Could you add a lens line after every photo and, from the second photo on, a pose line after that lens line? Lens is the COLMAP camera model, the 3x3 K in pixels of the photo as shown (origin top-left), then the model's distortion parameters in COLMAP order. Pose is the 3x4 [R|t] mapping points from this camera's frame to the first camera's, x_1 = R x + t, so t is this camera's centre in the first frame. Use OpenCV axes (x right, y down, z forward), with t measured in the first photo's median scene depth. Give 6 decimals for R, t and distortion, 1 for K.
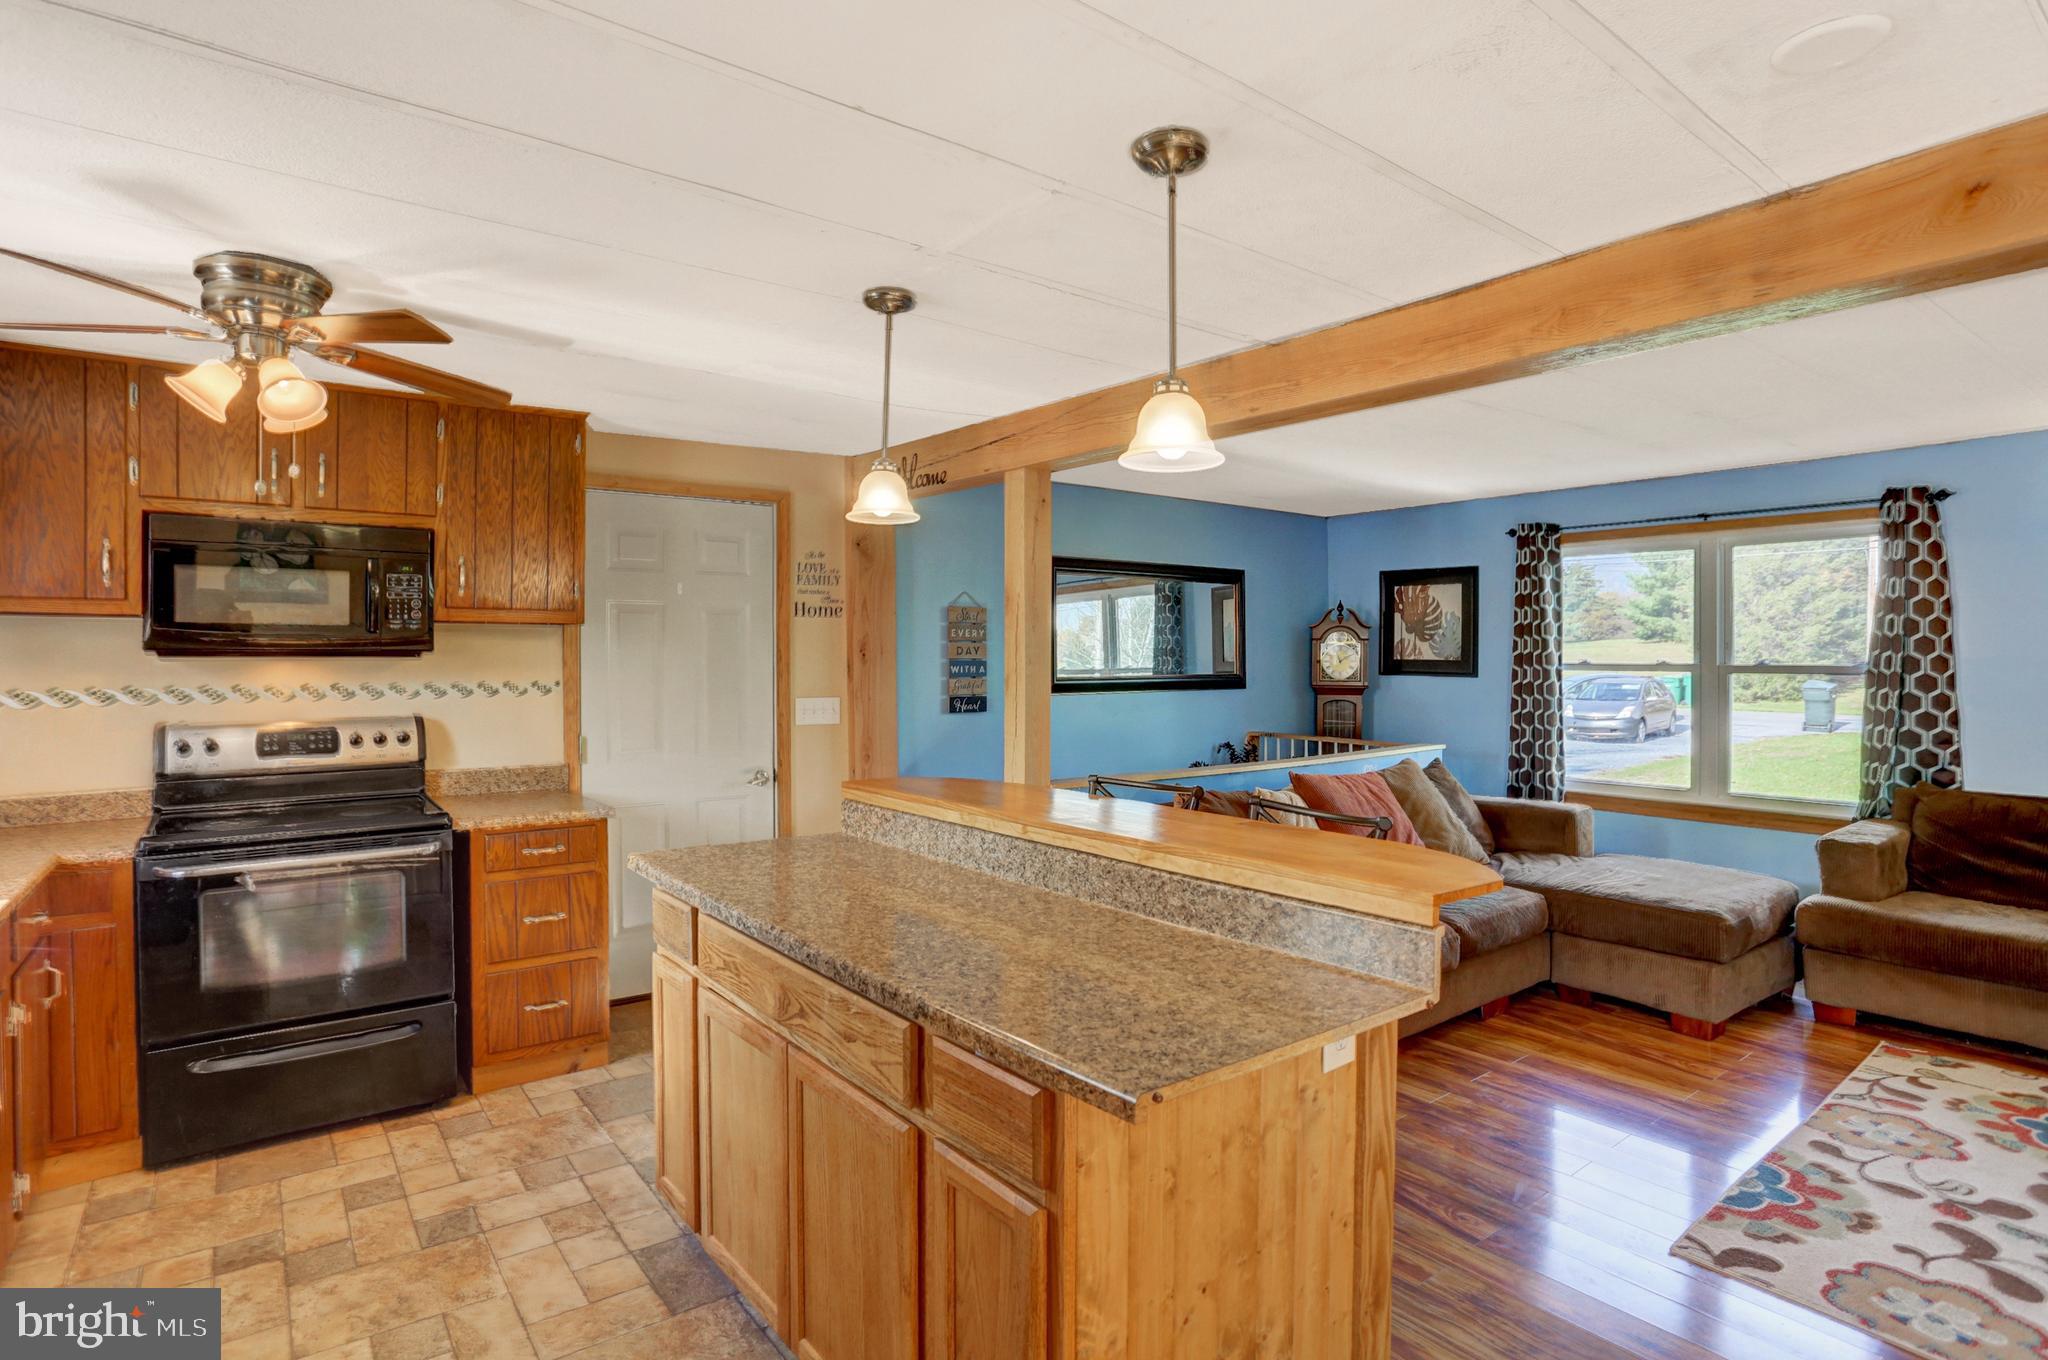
lens RADIAL K [[1031.0, 0, 1019.3], [0, 1031.0, 650.0], [0, 0, 1]] dist [-0.033072, 0.013567]
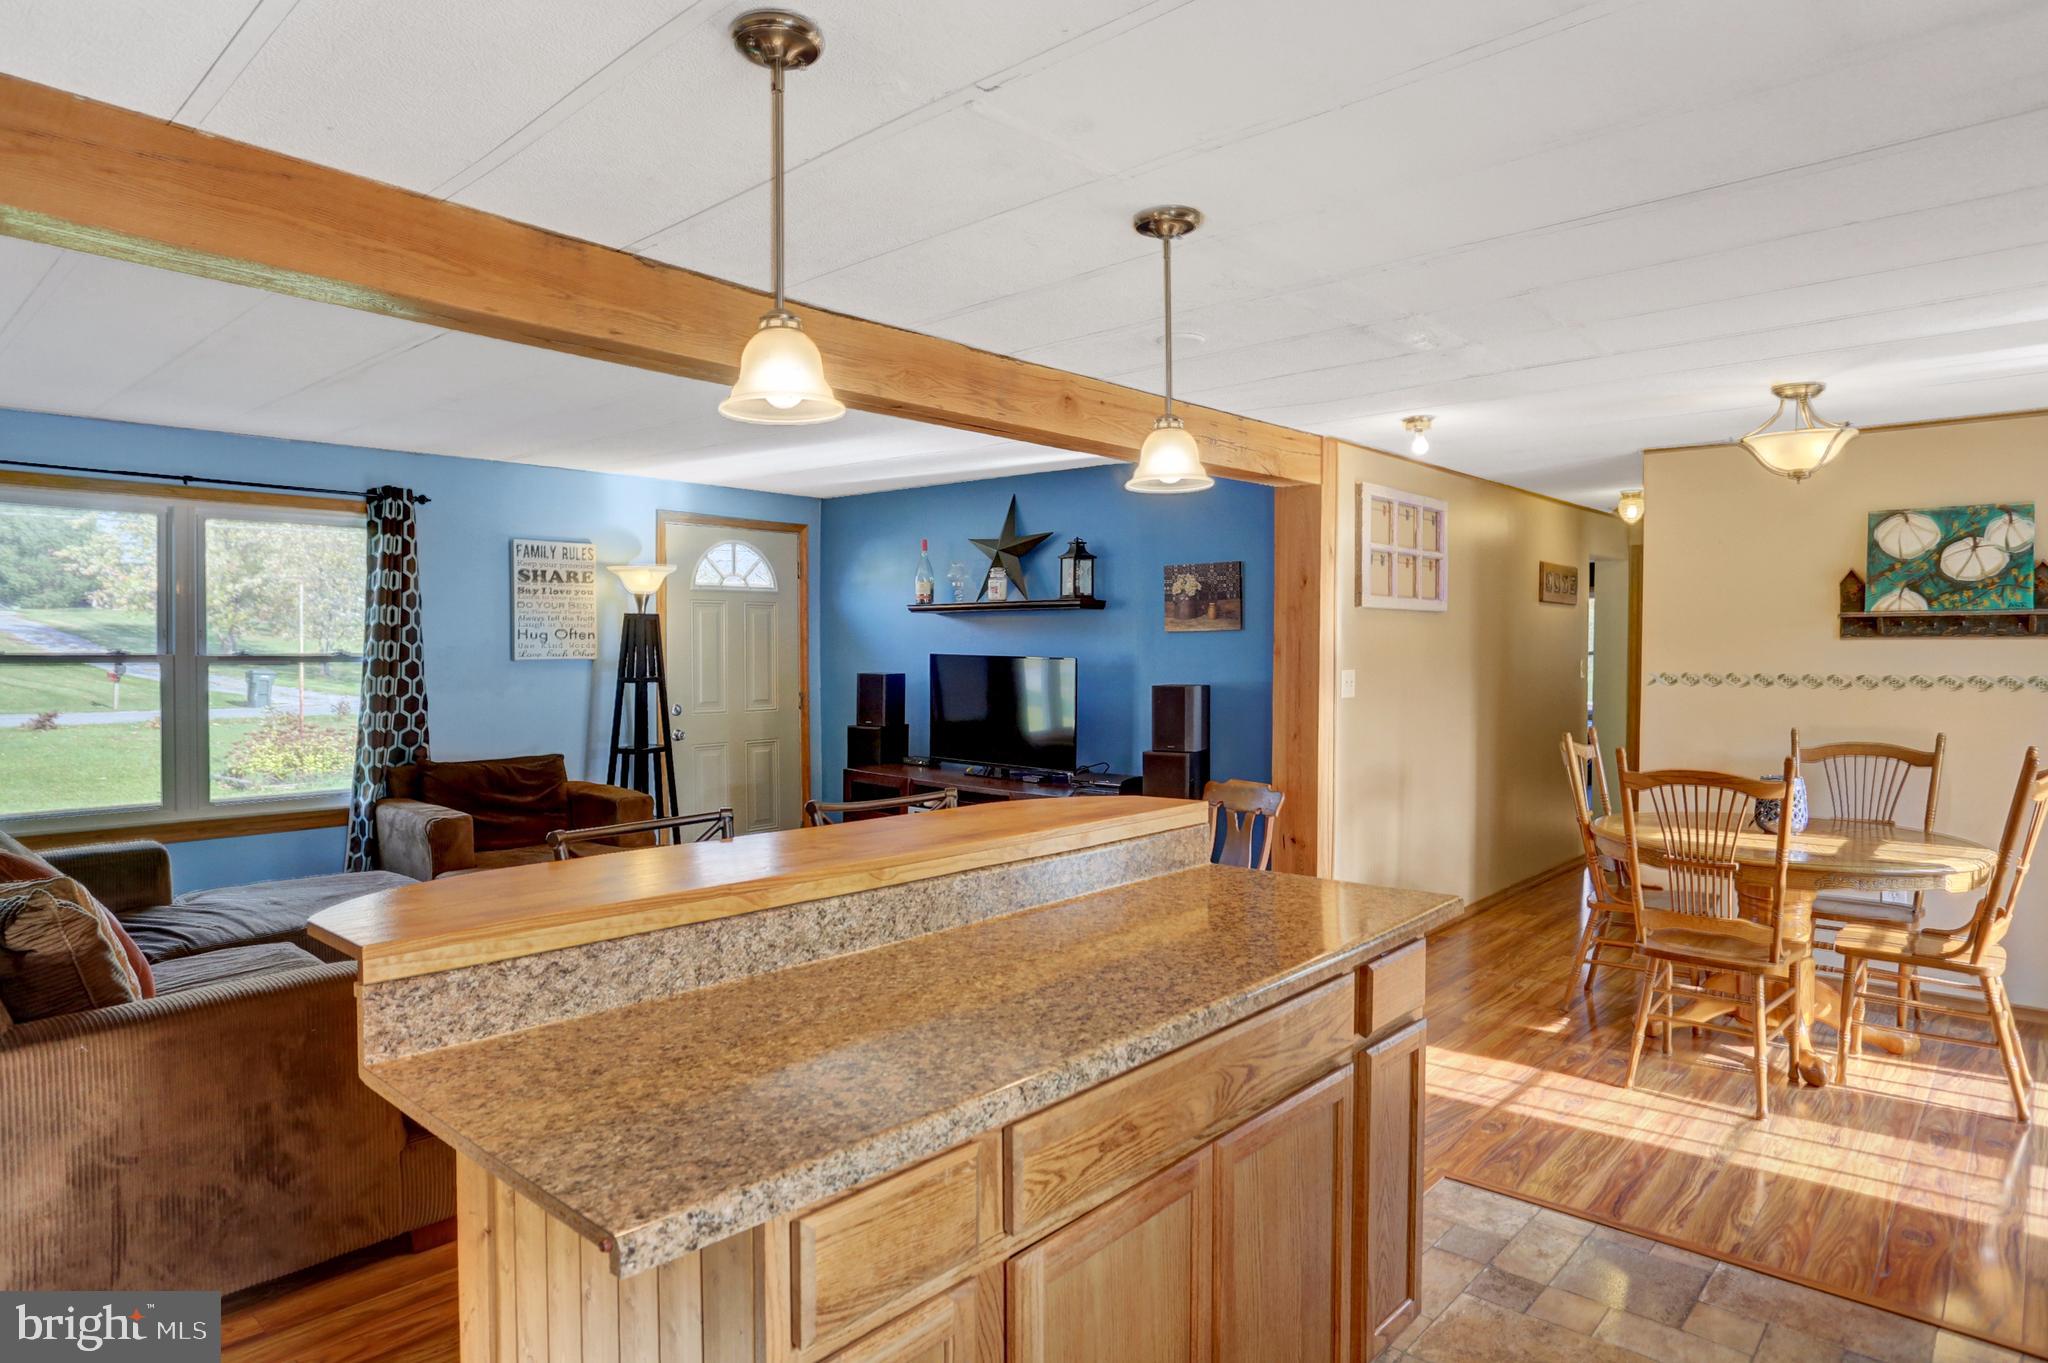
lens RADIAL K [[1179.3, 0, 1037.8], [0, 1179.3, 682.0], [0, 0, 1]] dist [-0.047615, 0.026942]
pose [[-0.197276, -0.037522, 0.979630, -0.558165], [-0.007267, 0.999296, 0.036812, -0.006487], [-0.980321, 0.000143, -0.197410, 0.697805]]
